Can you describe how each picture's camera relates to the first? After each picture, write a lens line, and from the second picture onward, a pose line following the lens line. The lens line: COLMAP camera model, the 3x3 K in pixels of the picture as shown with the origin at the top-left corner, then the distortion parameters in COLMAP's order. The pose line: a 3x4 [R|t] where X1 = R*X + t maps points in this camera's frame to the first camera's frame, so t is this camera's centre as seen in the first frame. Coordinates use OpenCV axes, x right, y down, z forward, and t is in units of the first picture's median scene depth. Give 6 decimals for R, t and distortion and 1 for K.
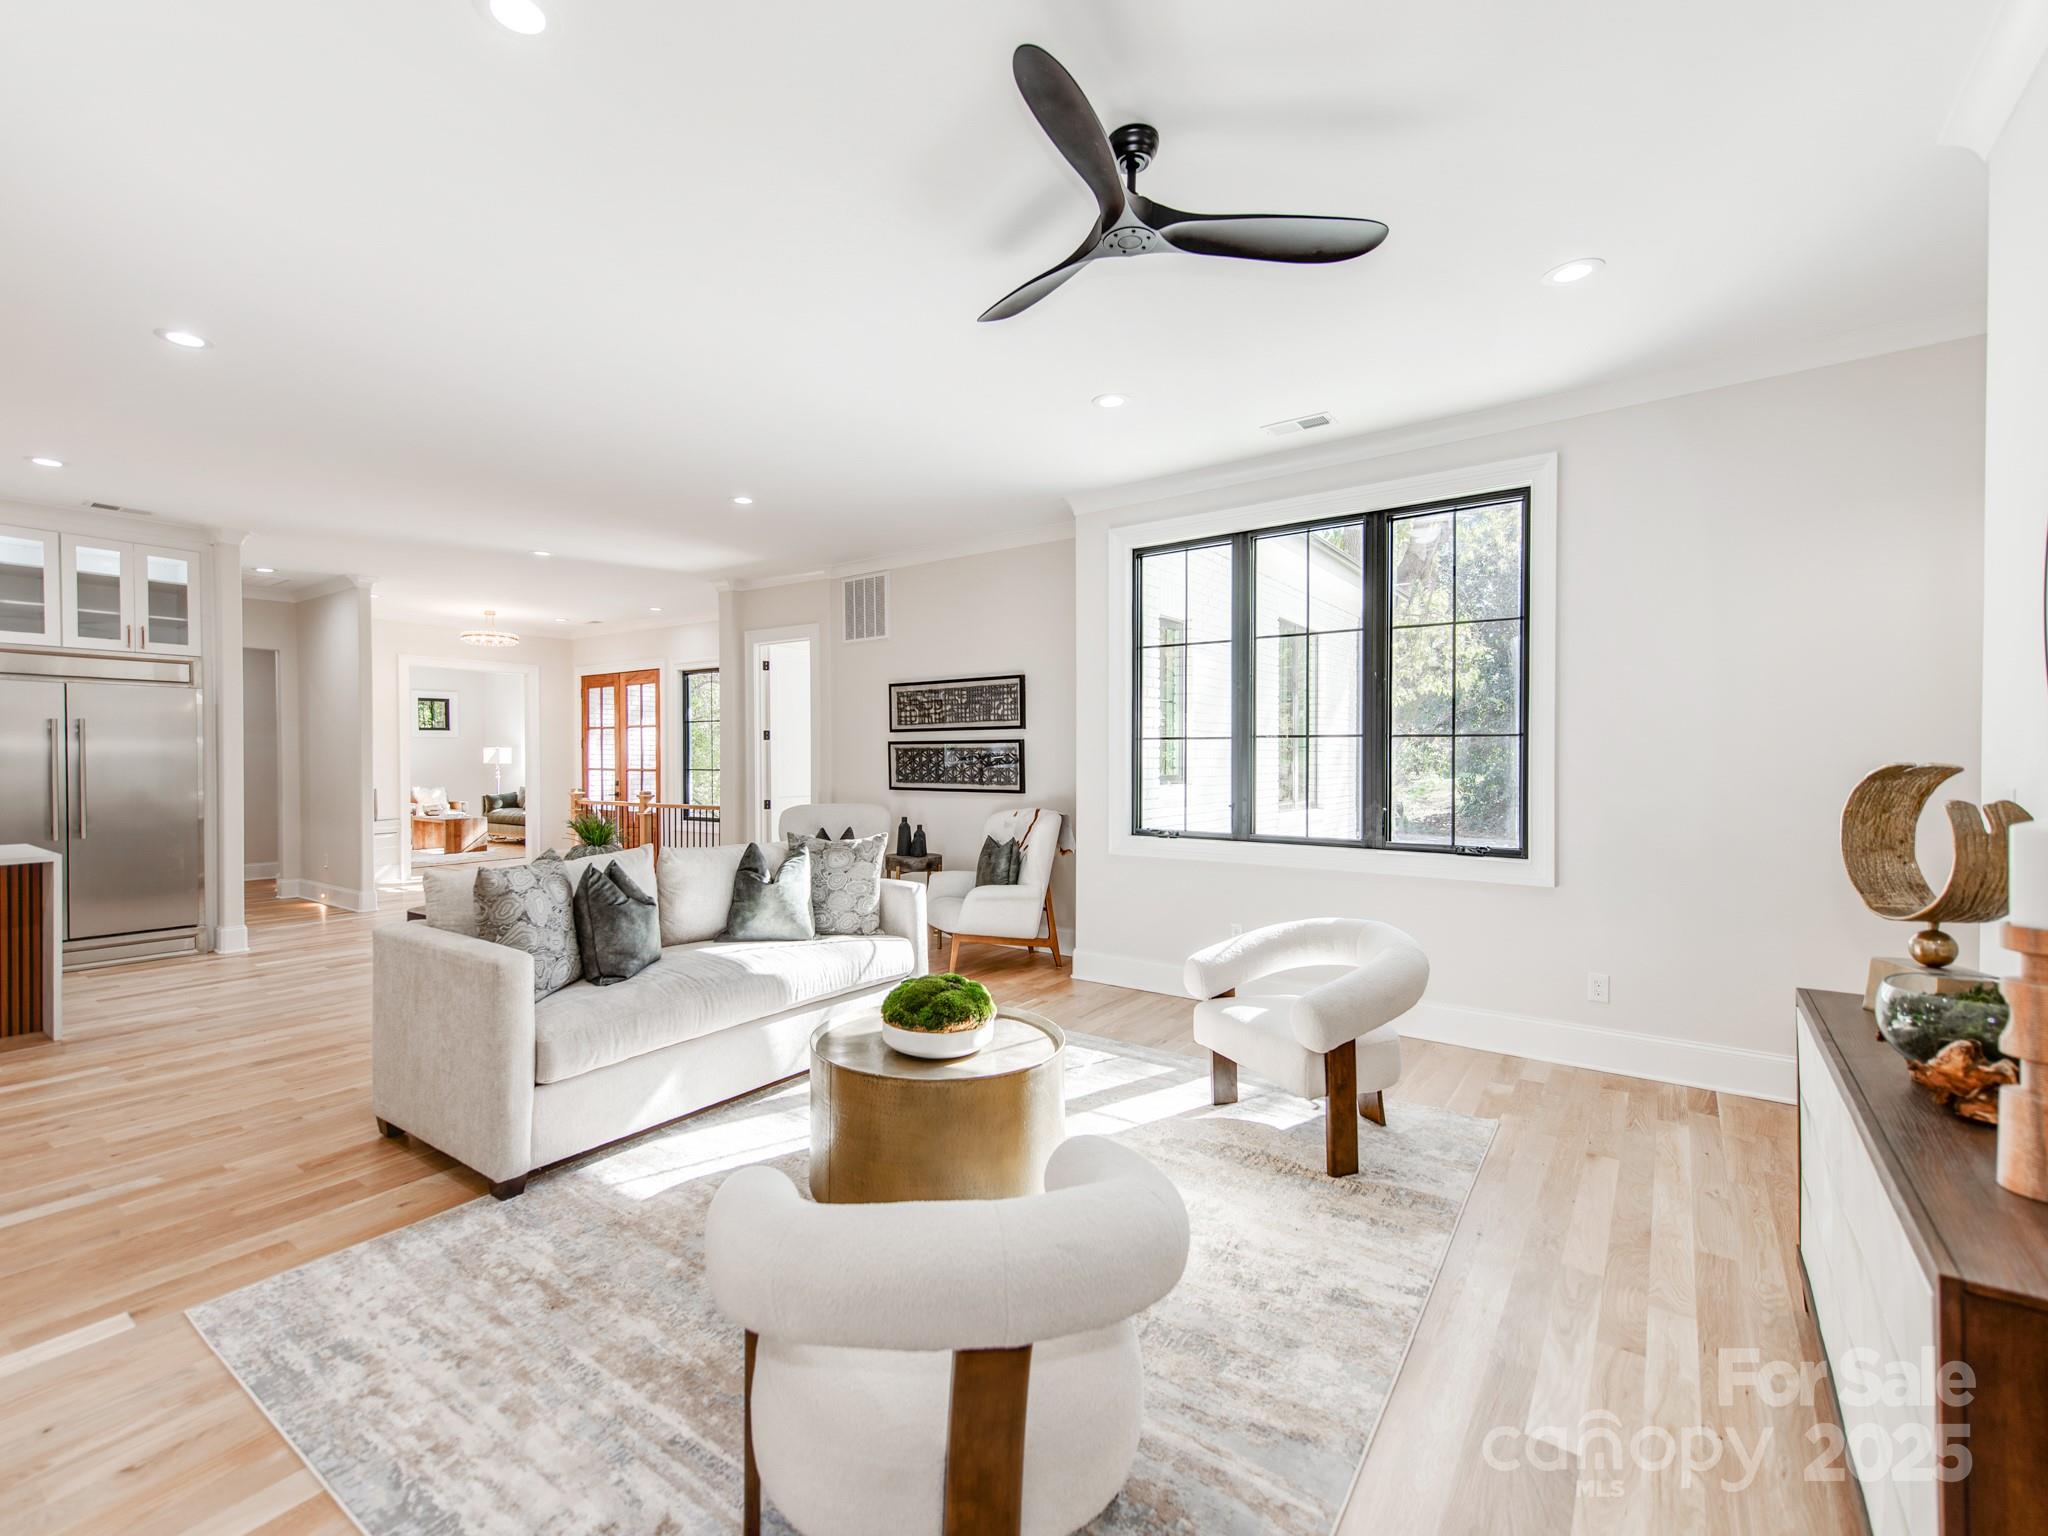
lens RADIAL K [[943.0, 0, 1024.6], [0, 943.0, 774.7], [0, 0, 1]] dist [0.001479, -0.000375]
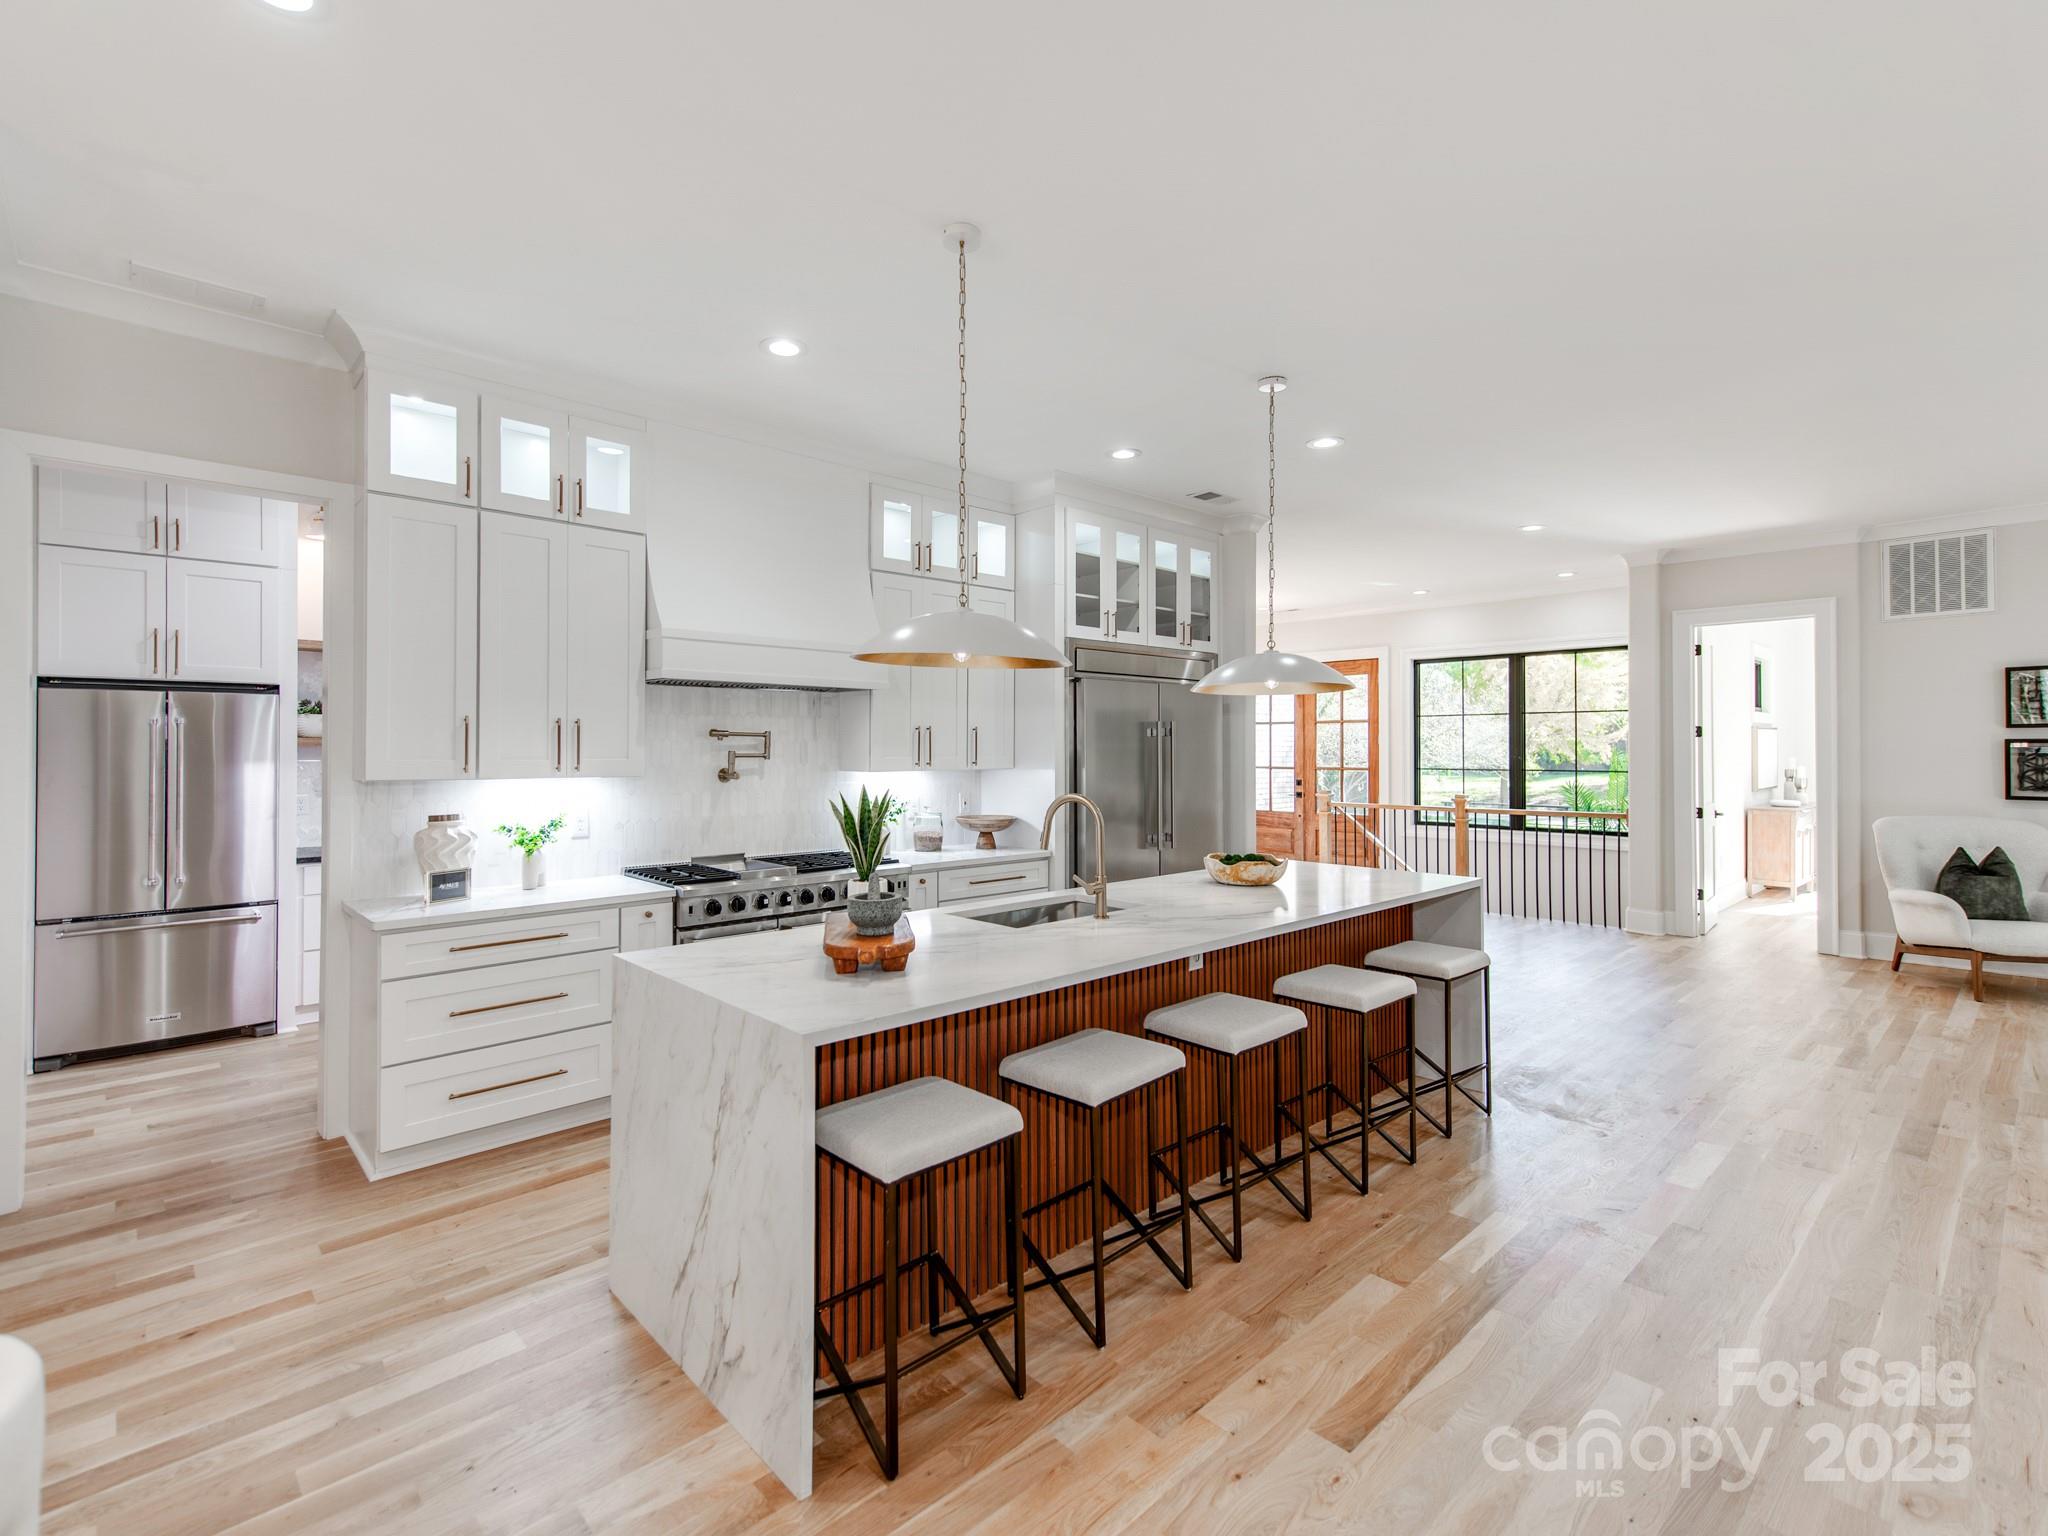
lens RADIAL K [[976.7, 0, 929.2], [0, 976.7, 754.6], [0, 0, 1]] dist [0.003304, 0.000702]
pose [[0.979253, -0.002792, -0.202621, -1.023392], [0.000513, 0.999936, -0.011298, -0.015579], [0.202640, 0.010959, 0.979192, -0.009430]]
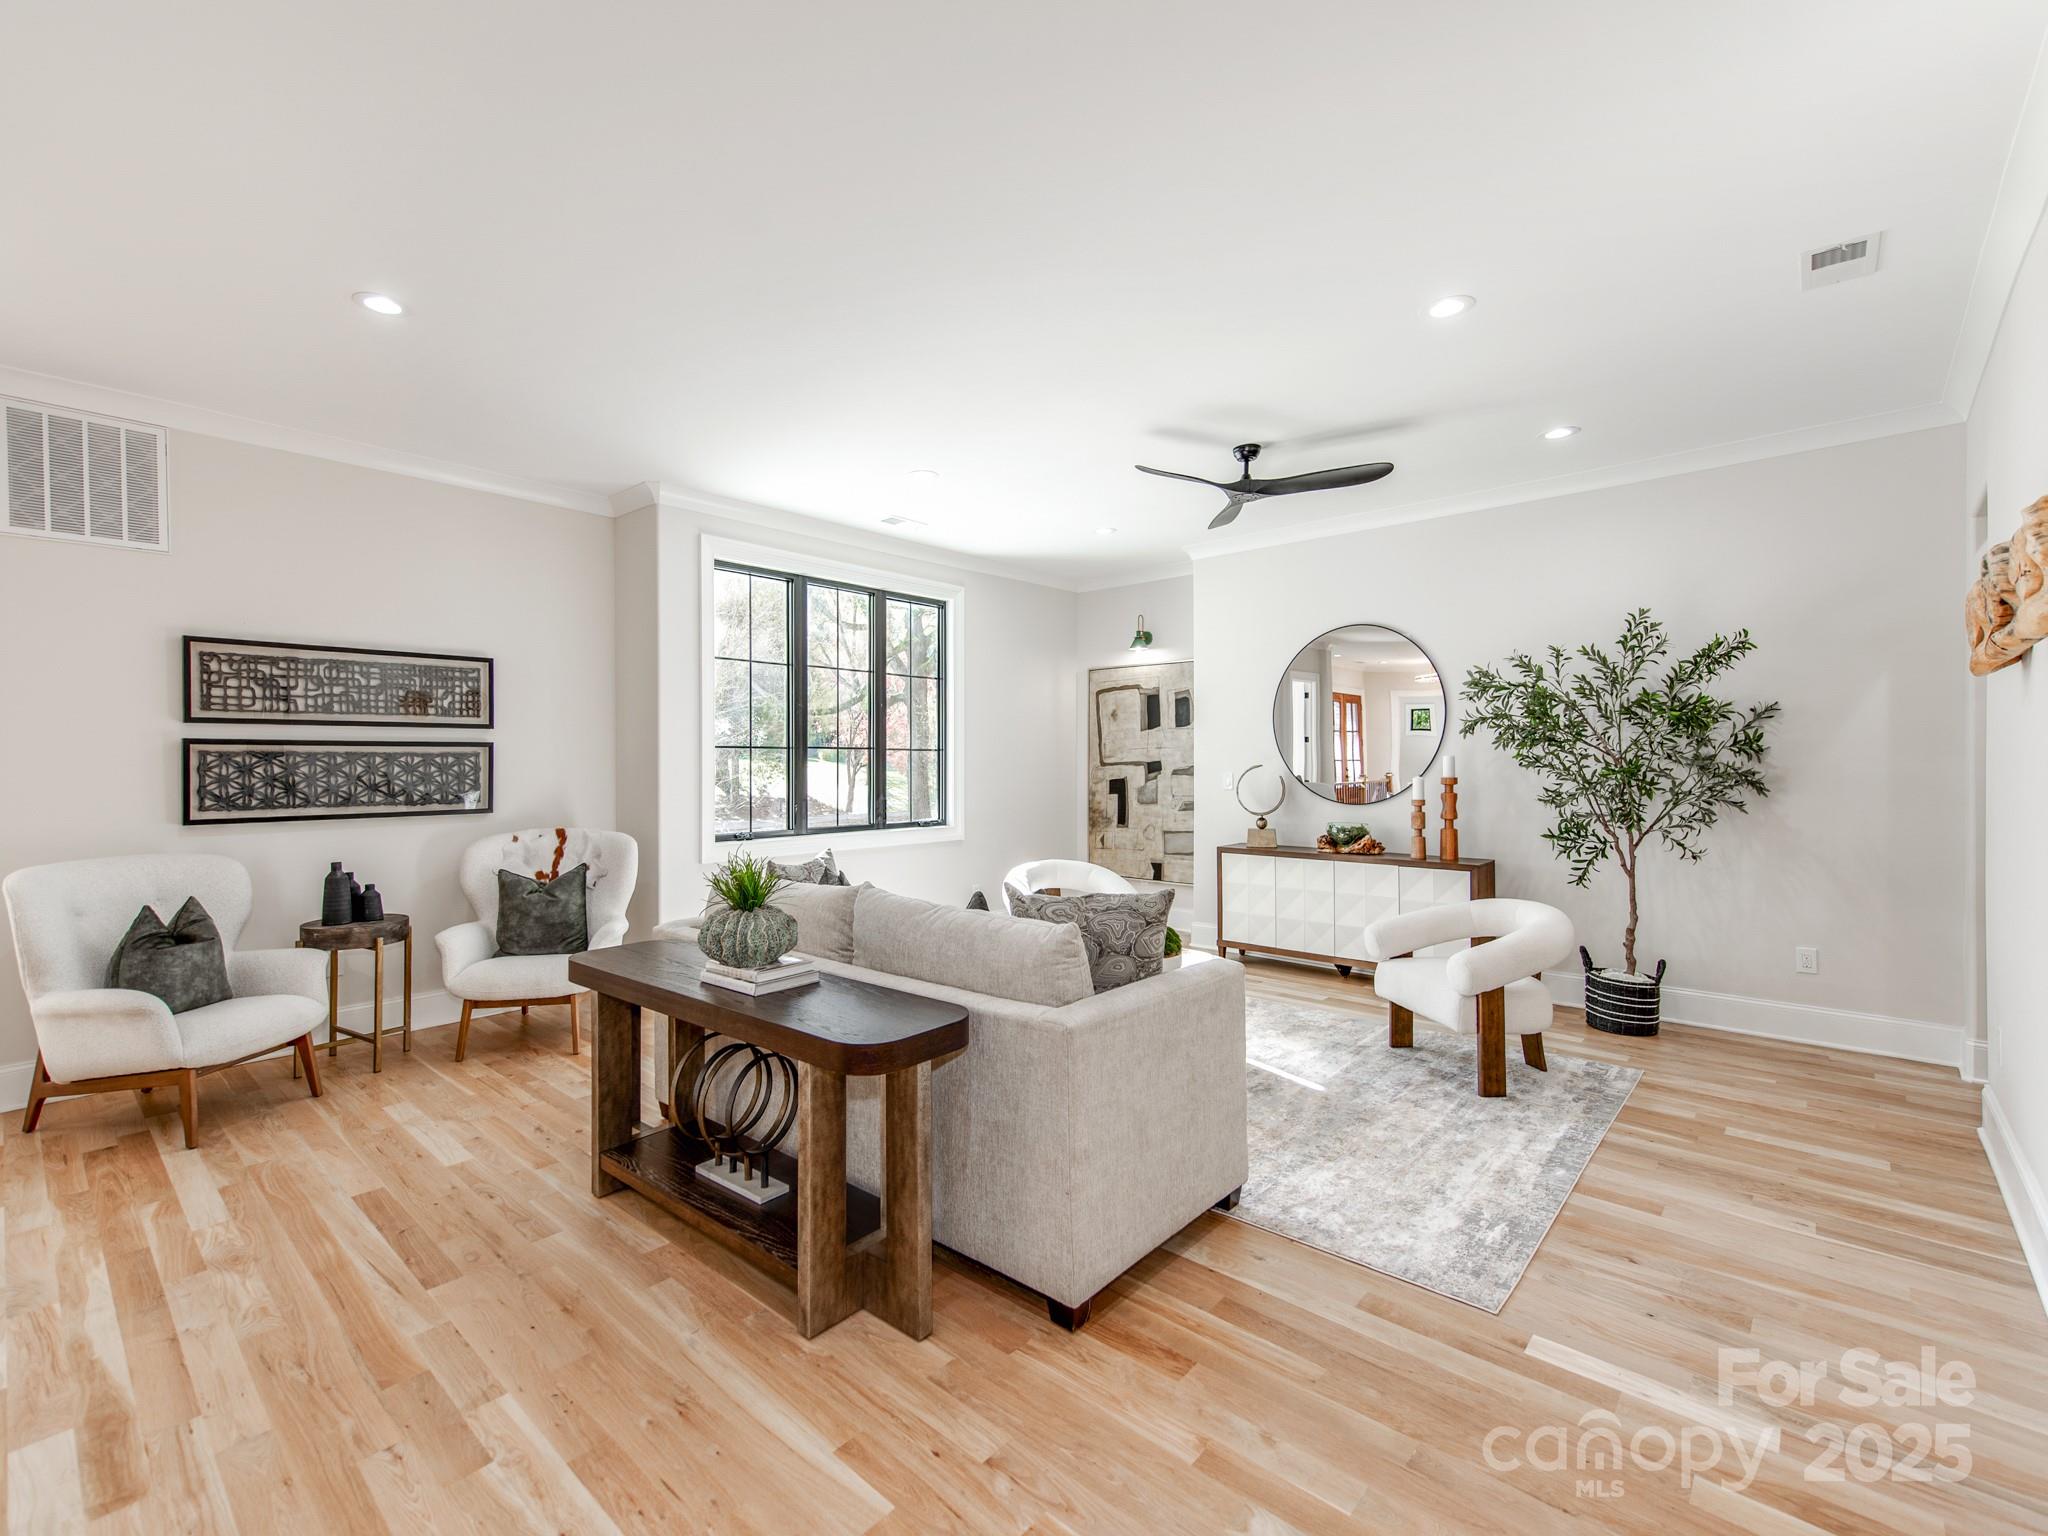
lens RADIAL K [[915.3, 0, 968.8], [0, 915.3, 761.0], [0, 0, 1]] dist [0.028541, -0.000676]
pose [[0.109947, -0.005225, 0.993924, -0.754695], [0.017386, 0.999843, 0.003332, -0.018717], [-0.993785, 0.016914, 0.110021, 0.557897]]
